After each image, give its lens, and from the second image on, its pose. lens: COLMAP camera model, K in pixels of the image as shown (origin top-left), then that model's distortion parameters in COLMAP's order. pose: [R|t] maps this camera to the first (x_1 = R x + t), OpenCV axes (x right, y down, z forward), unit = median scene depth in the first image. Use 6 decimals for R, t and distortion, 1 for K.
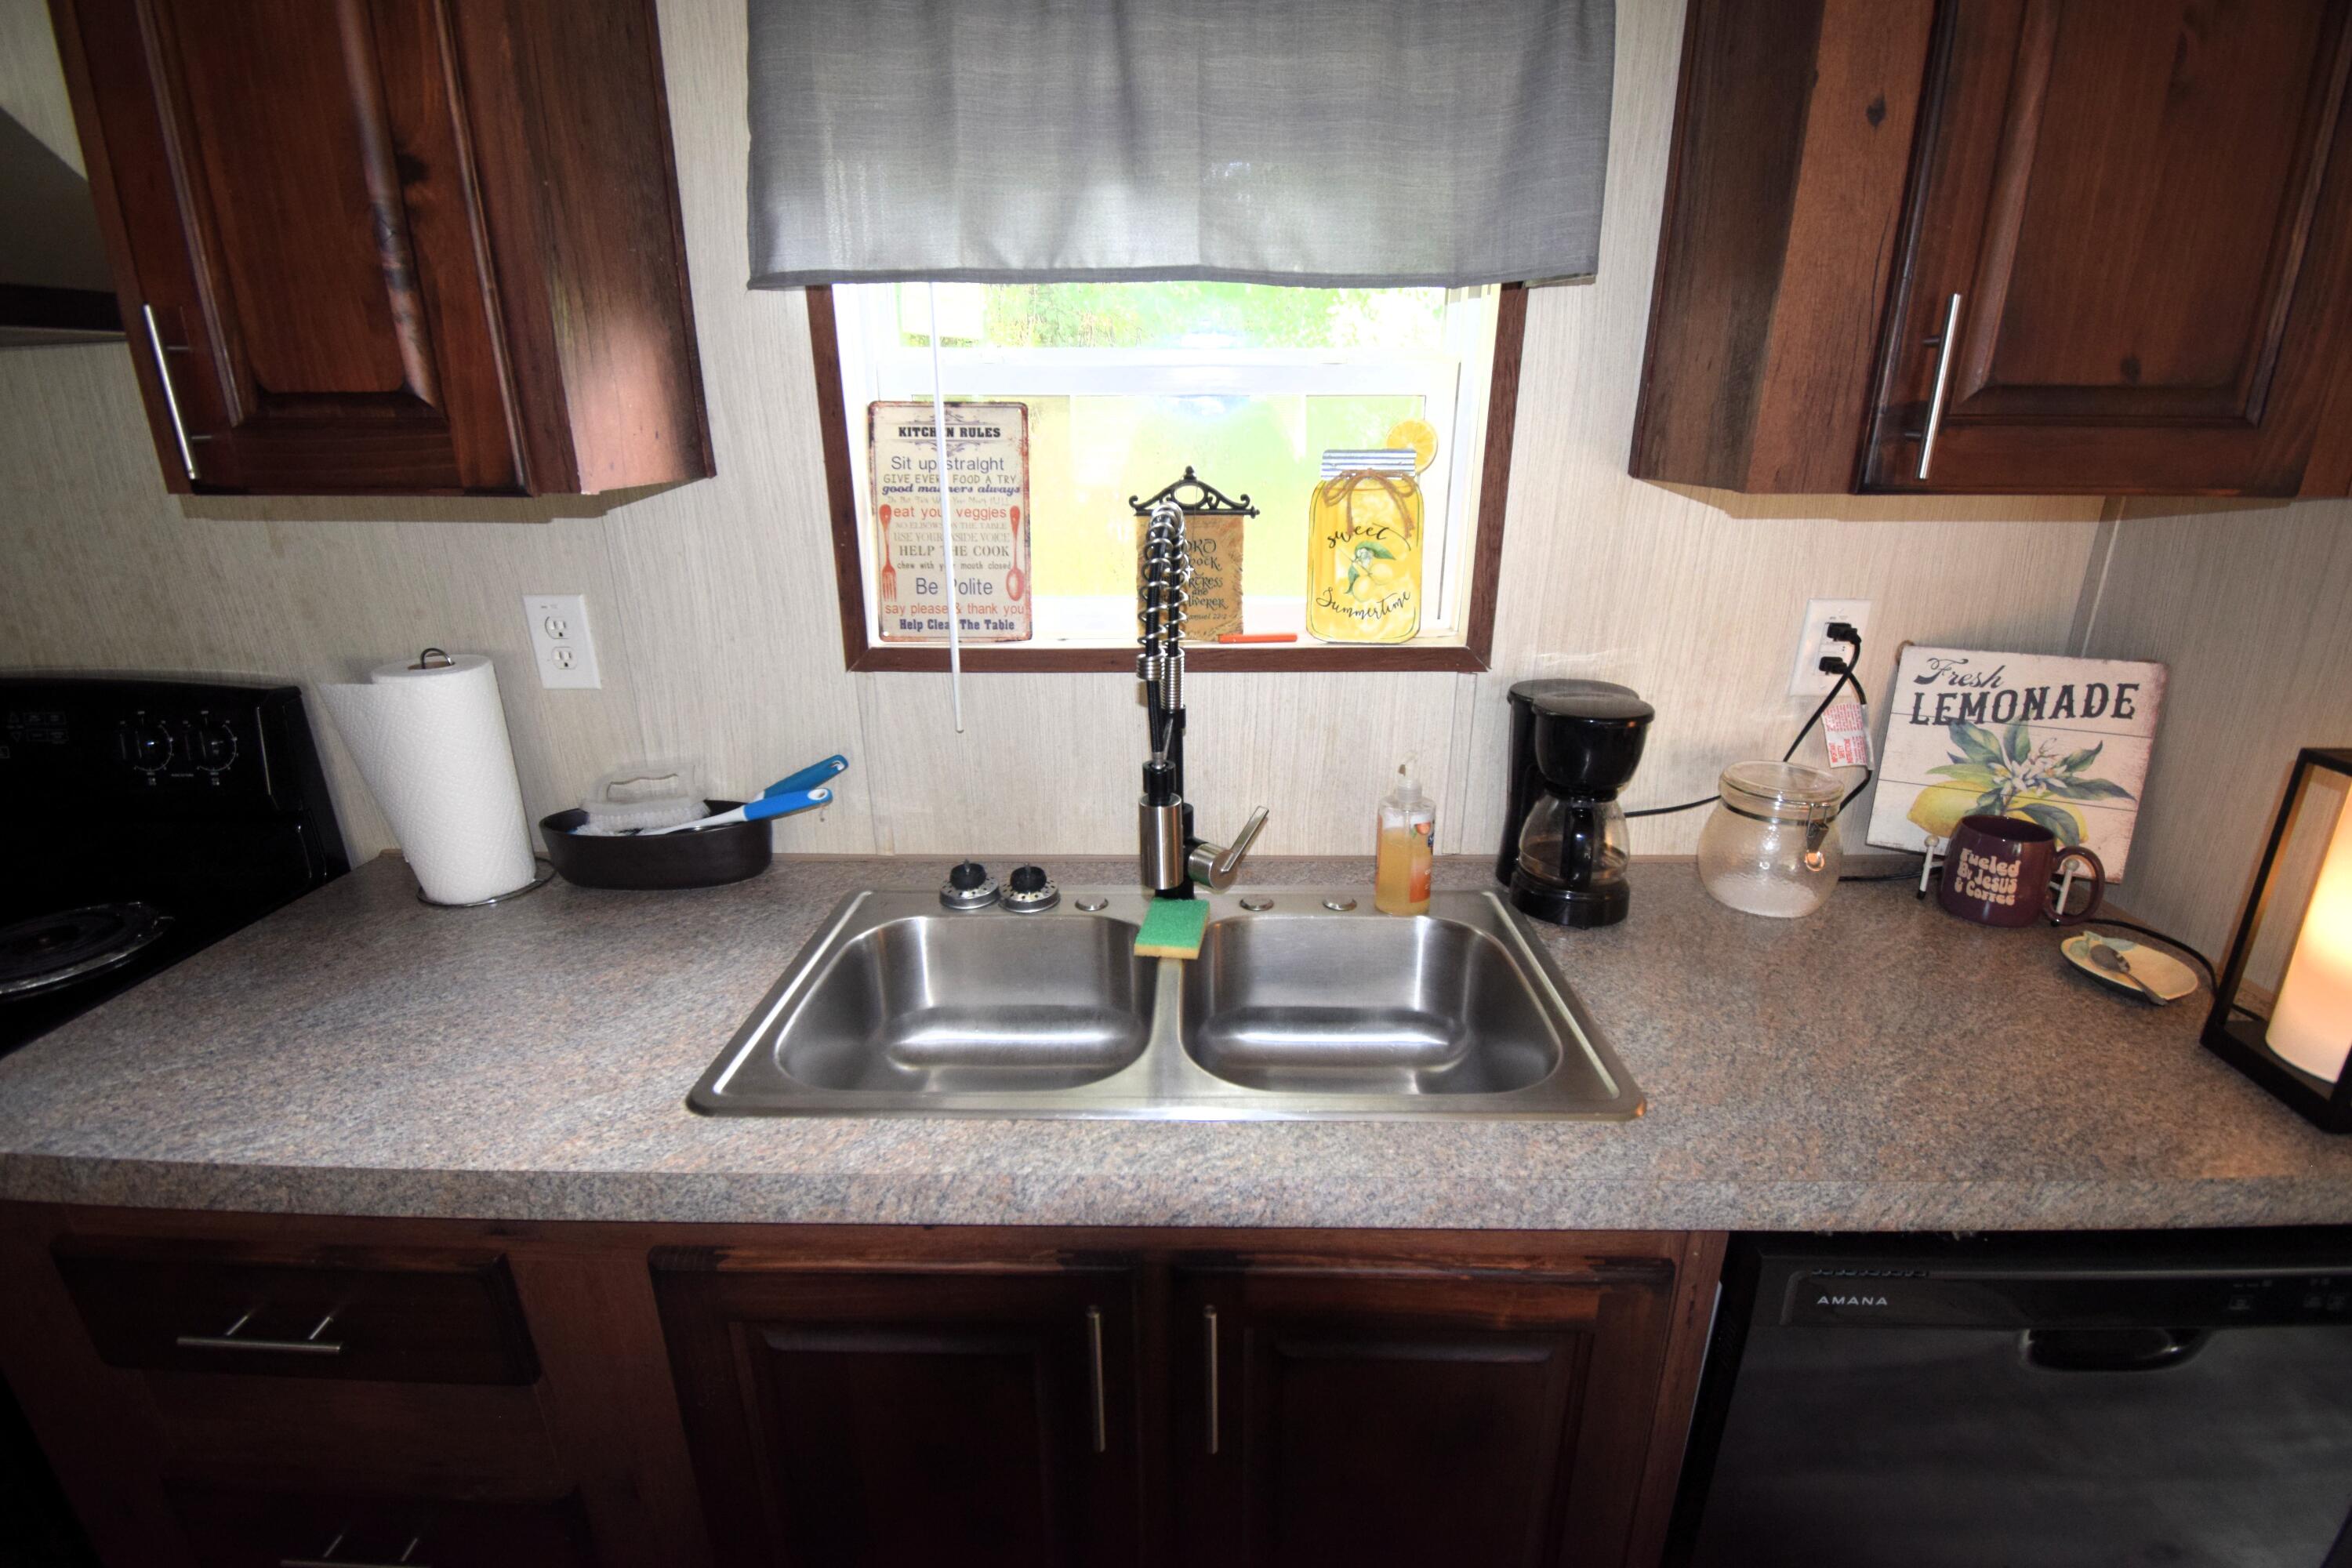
lens RADIAL K [[1063.2, 0, 1176.9], [0, 1063.2, 789.2], [0, 0, 1]] dist [0.000650, -0.005598]
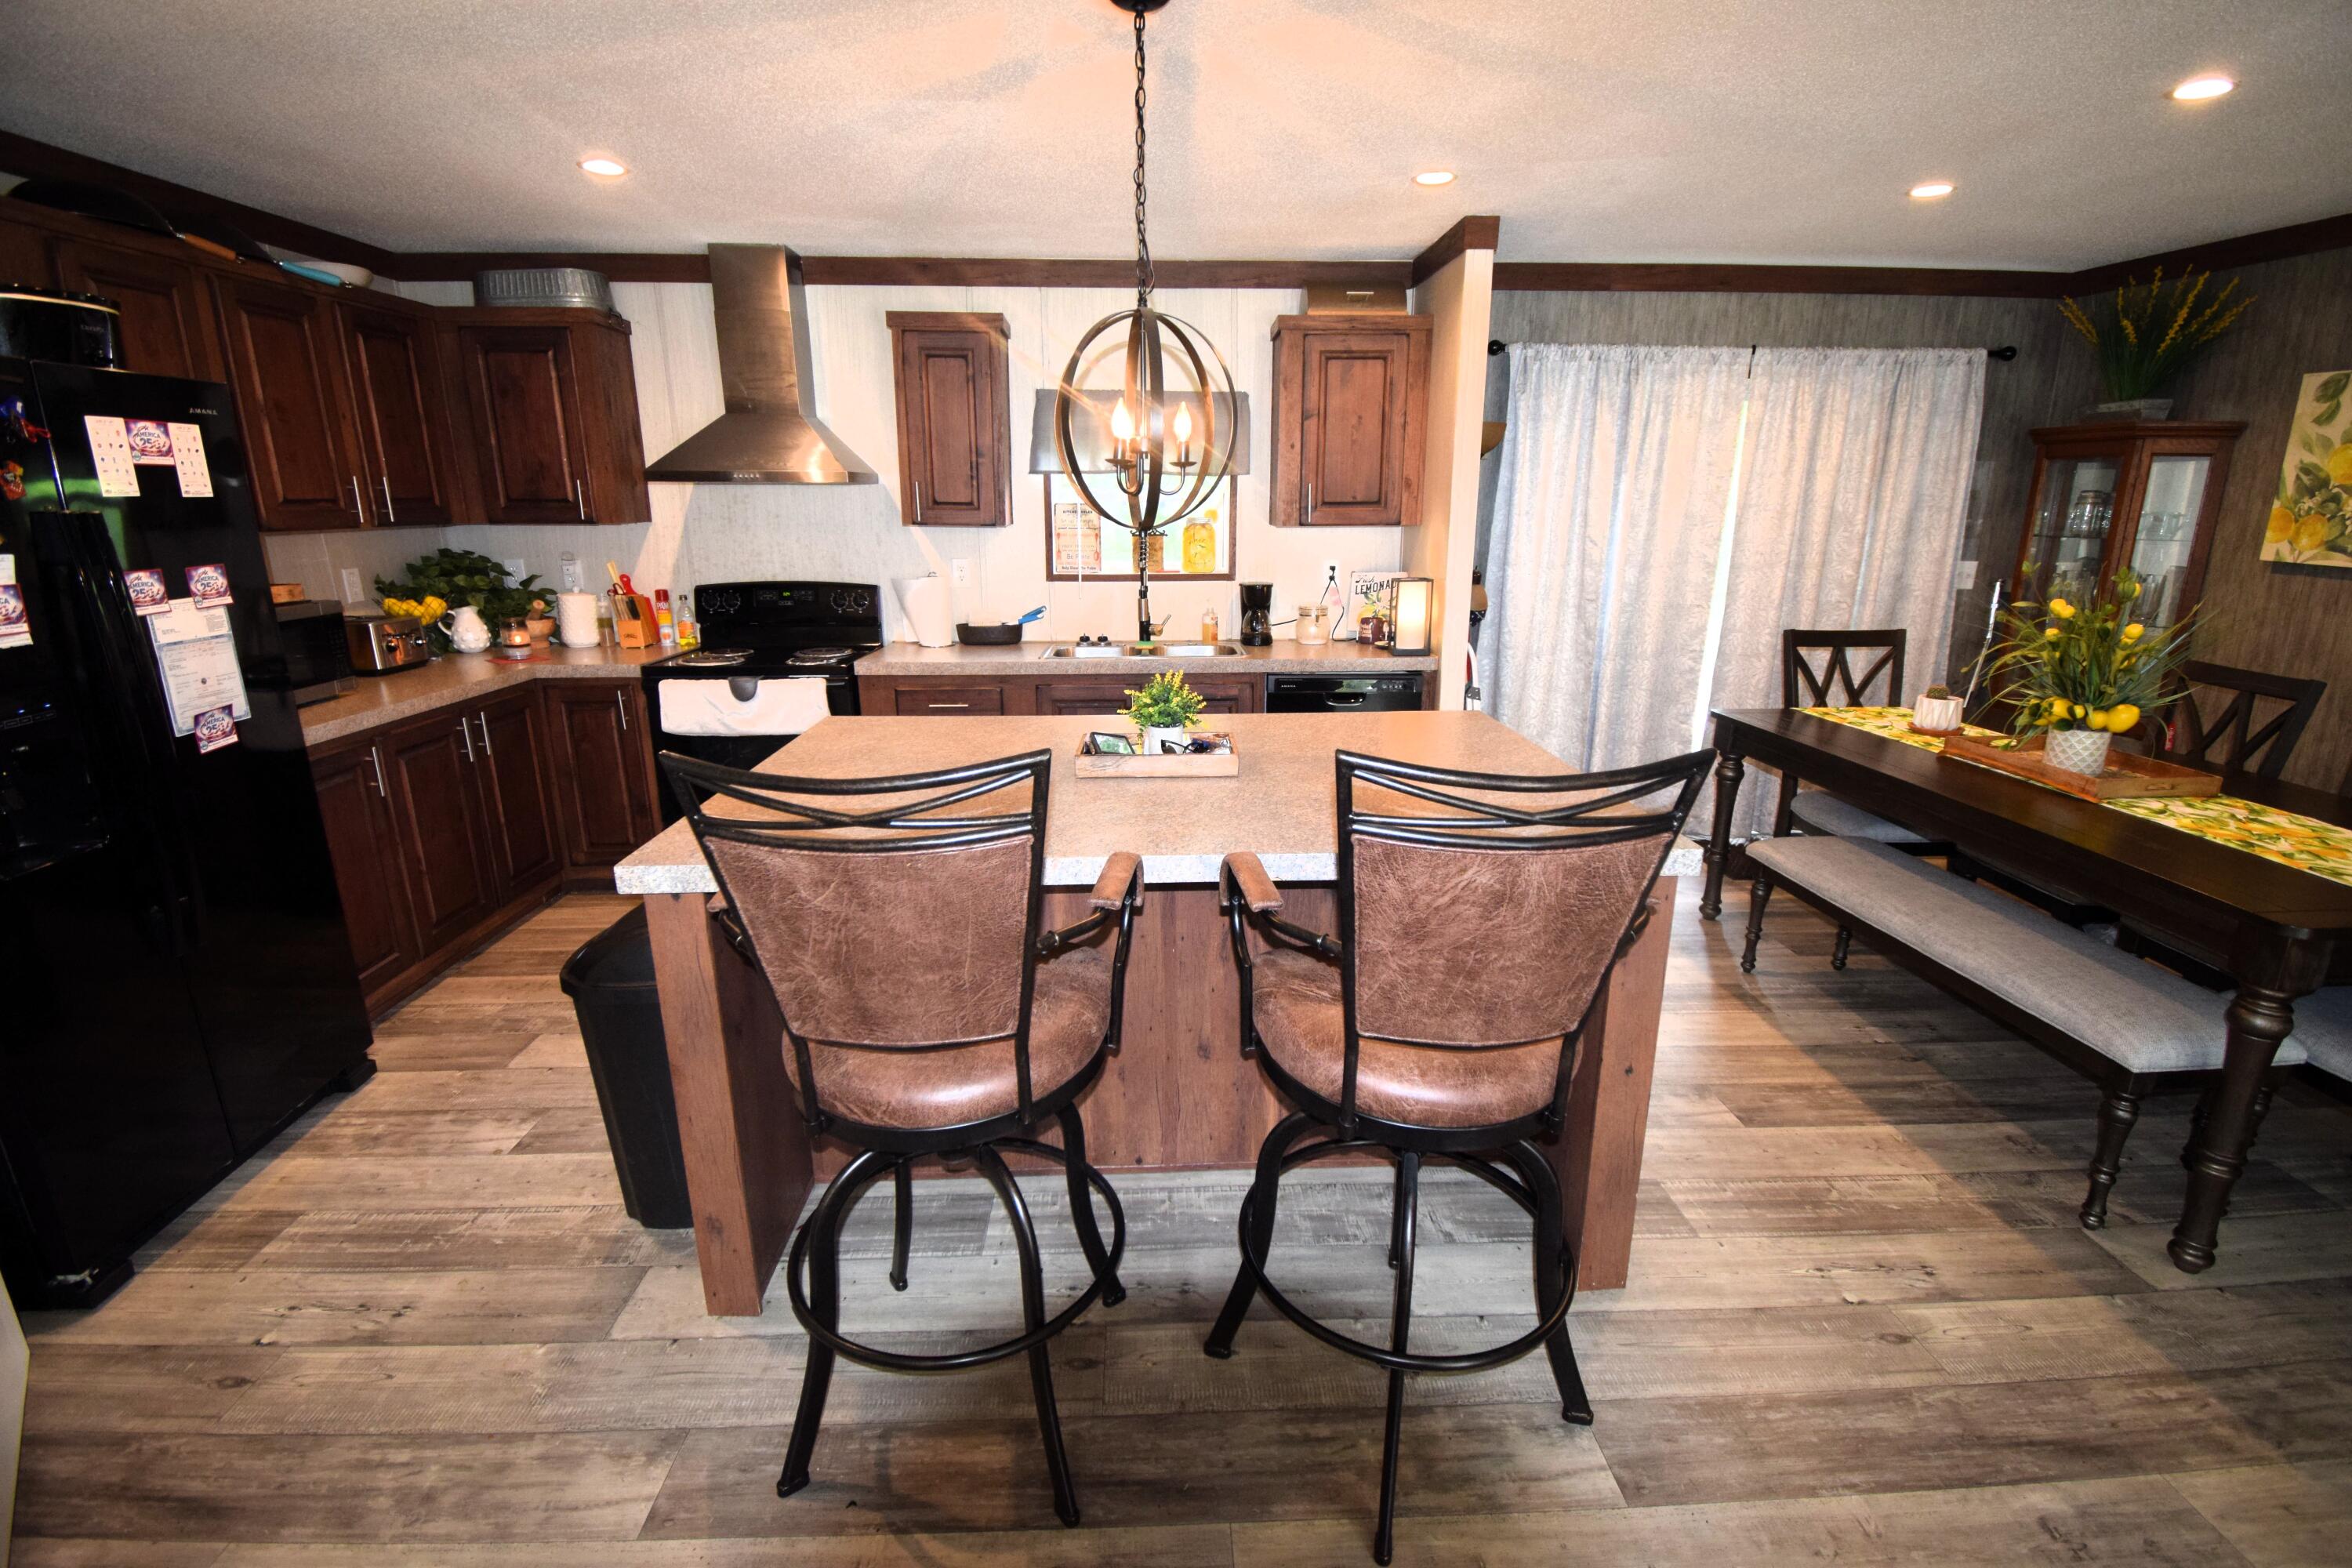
lens RADIAL K [[1063.2, 0, 1170.6], [0, 1063.2, 769.0], [0, 0, 1]] dist [0.000650, -0.005598]
pose [[0.998994, -0.008549, 0.044021, -0.073725], [0.011172, 0.998154, -0.059699, 0.704817], [-0.043429, 0.060131, 0.997245, -2.400318]]
